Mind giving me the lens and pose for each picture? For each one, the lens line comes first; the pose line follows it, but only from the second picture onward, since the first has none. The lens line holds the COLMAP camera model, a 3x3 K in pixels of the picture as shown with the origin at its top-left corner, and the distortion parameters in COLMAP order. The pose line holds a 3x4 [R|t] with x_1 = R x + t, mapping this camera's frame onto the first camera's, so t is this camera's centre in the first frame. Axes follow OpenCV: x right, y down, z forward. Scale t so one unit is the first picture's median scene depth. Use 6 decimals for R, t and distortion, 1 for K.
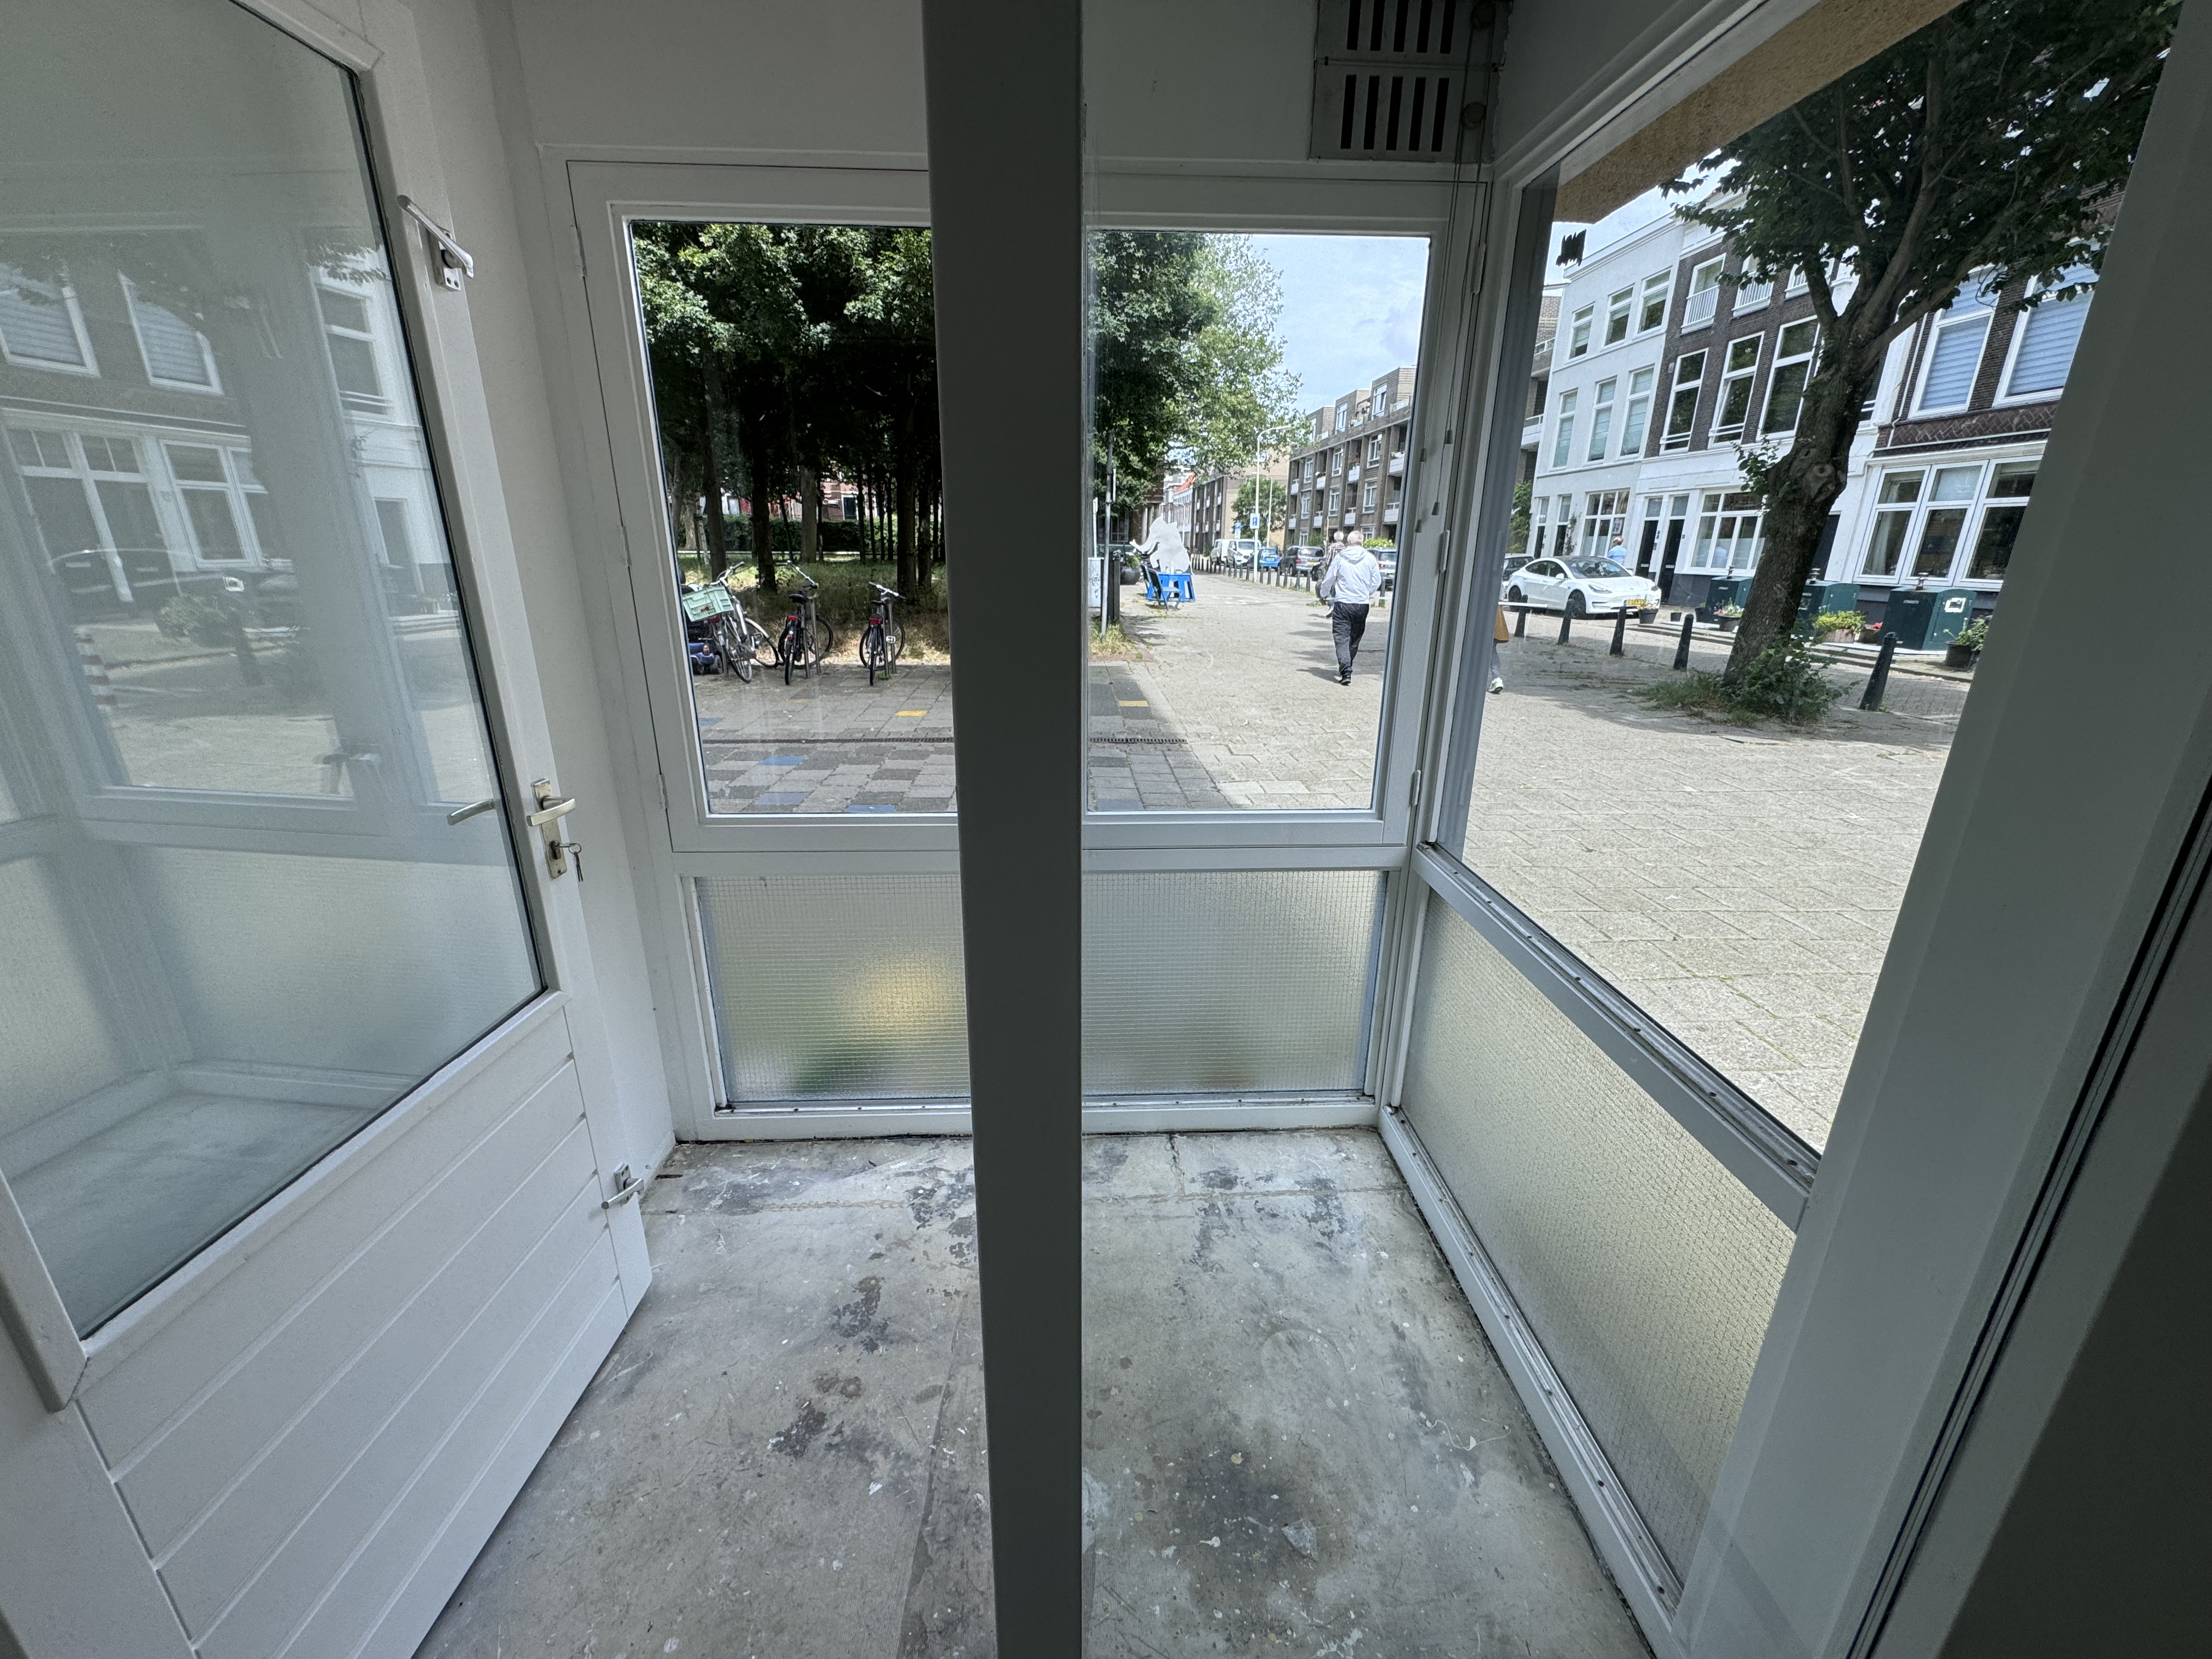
lens RADIAL K [[884.7, 0, 1103.3], [0, 884.7, 831.8], [0, 0, 1]] dist [-0.000691, 0.000539]
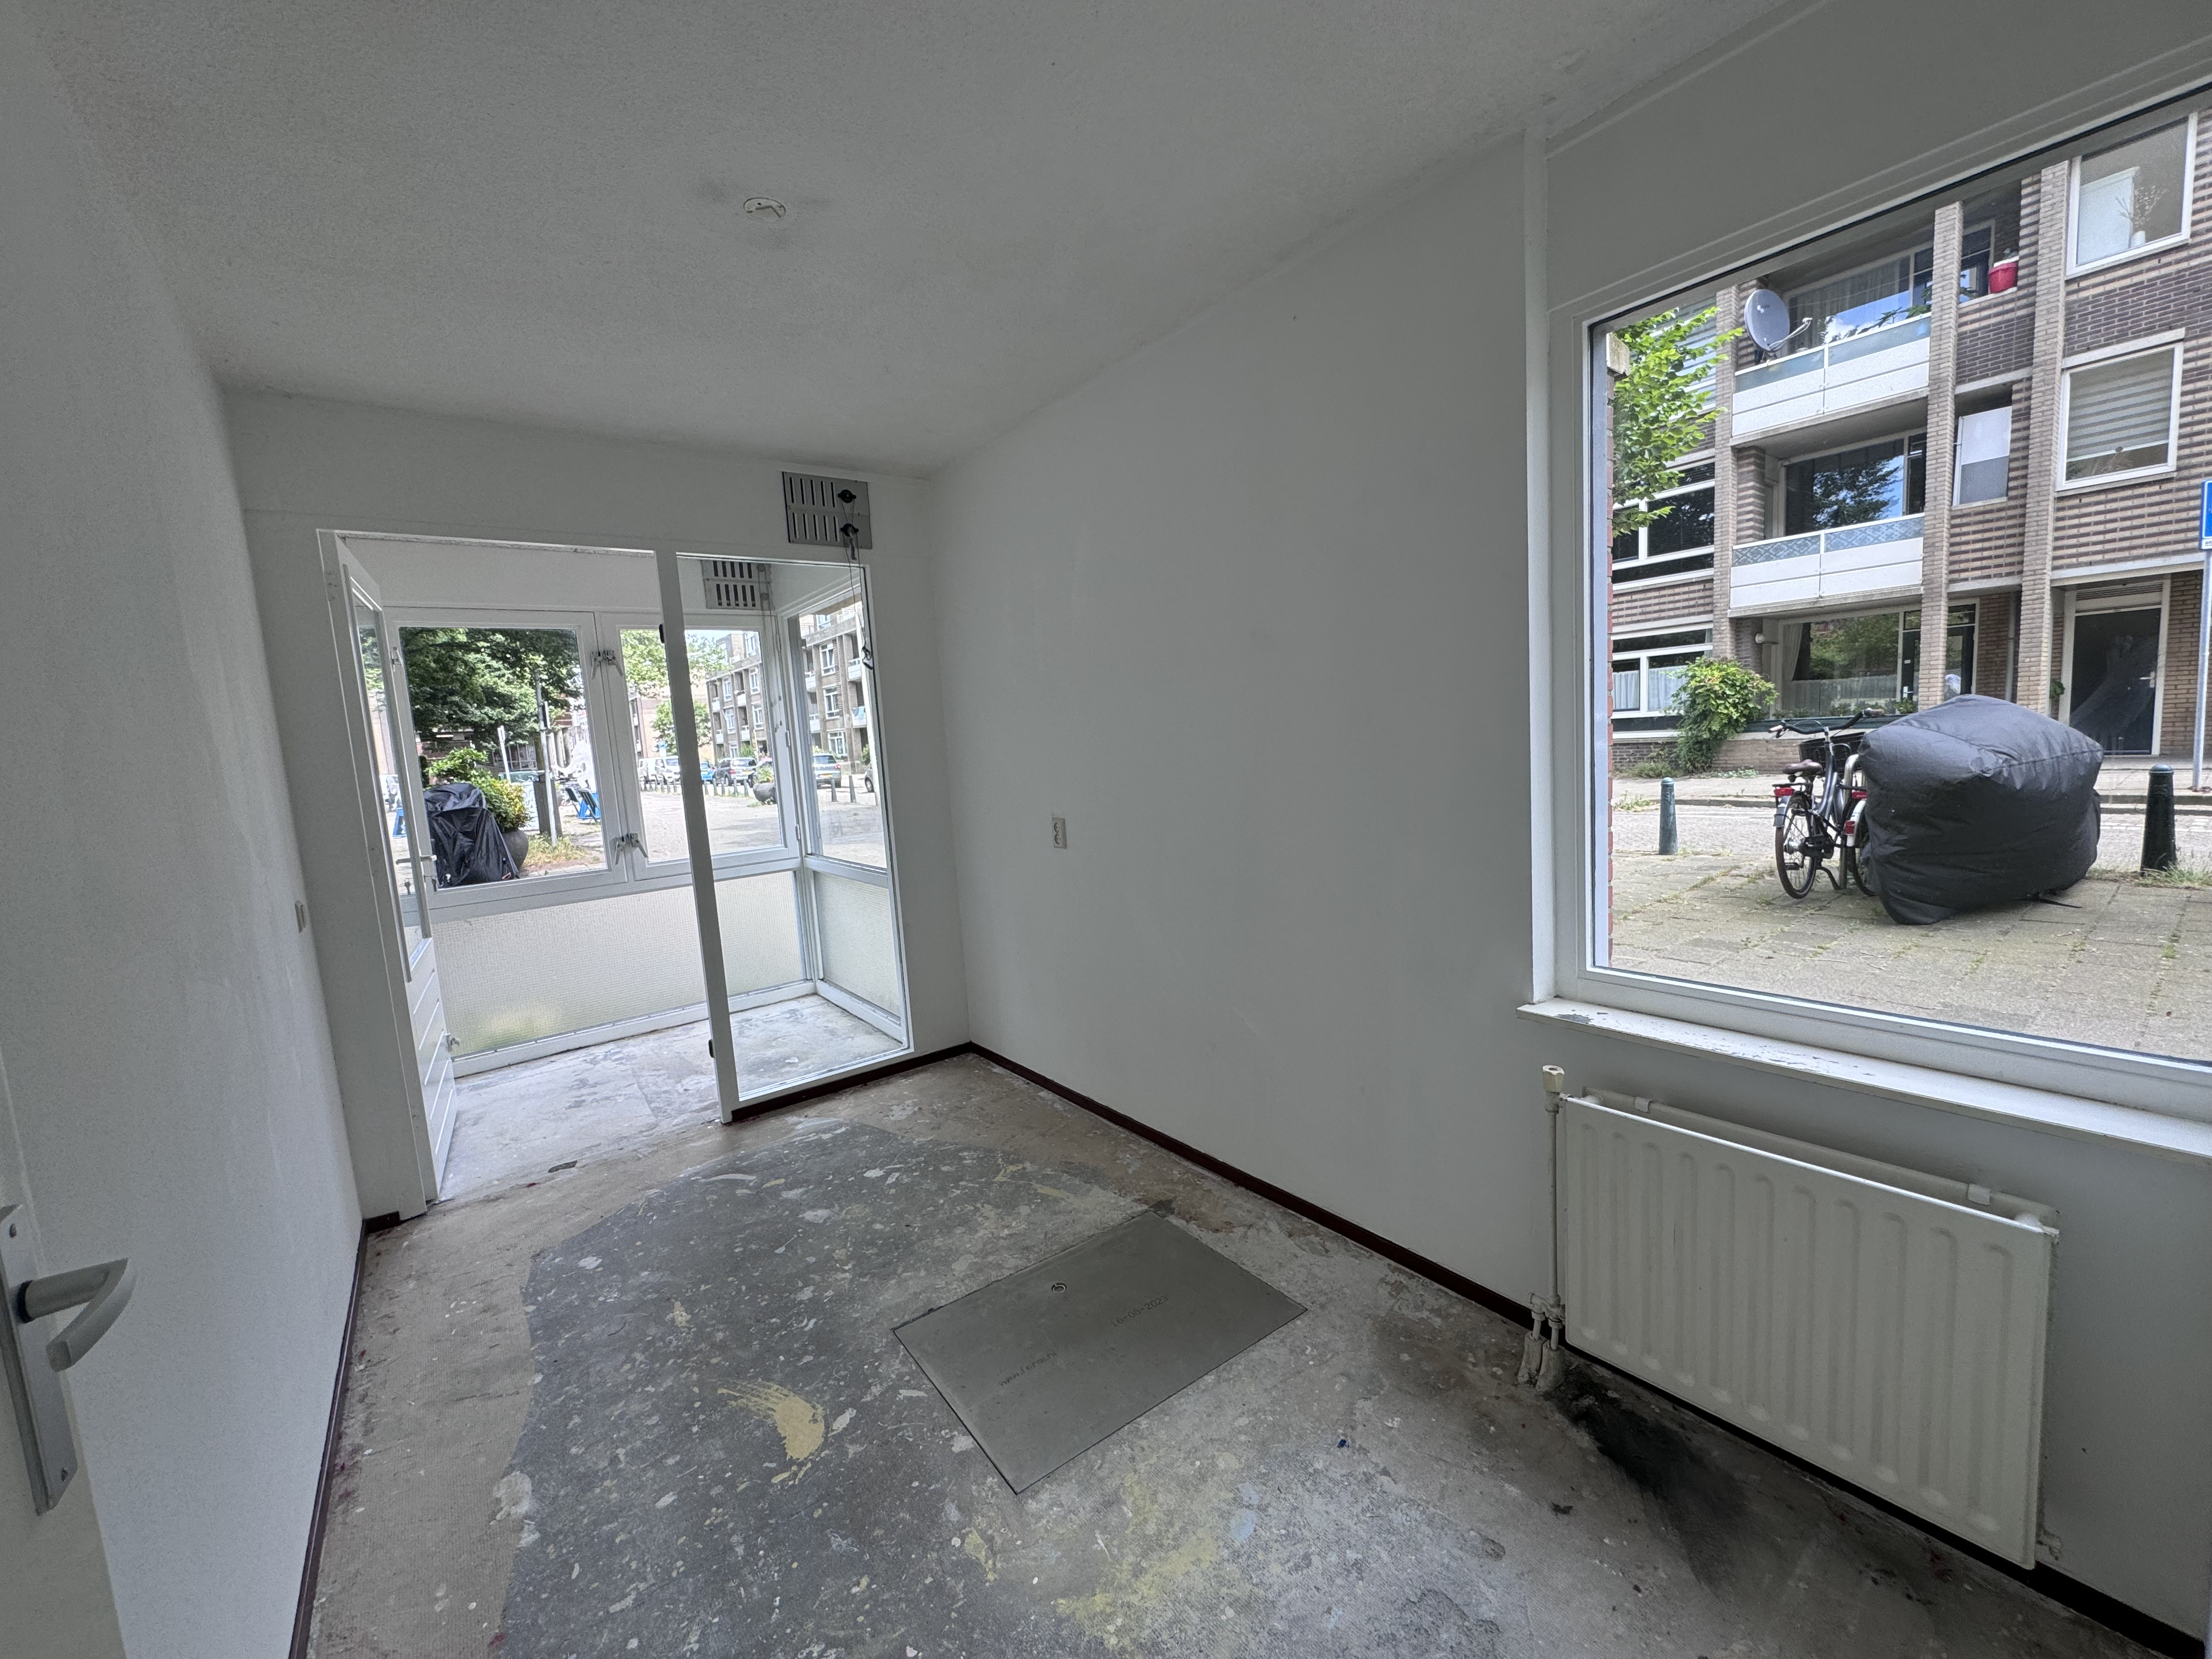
lens RADIAL K [[884.7, 0, 1106.7], [0, 884.7, 831.7], [0, 0, 1]] dist [-0.000691, 0.000539]
pose [[0.817636, -0.124980, 0.562006, -0.296678], [0.246442, 0.958180, -0.145454, 0.476360], [-0.520324, 0.257430, 0.814243, -1.318789]]
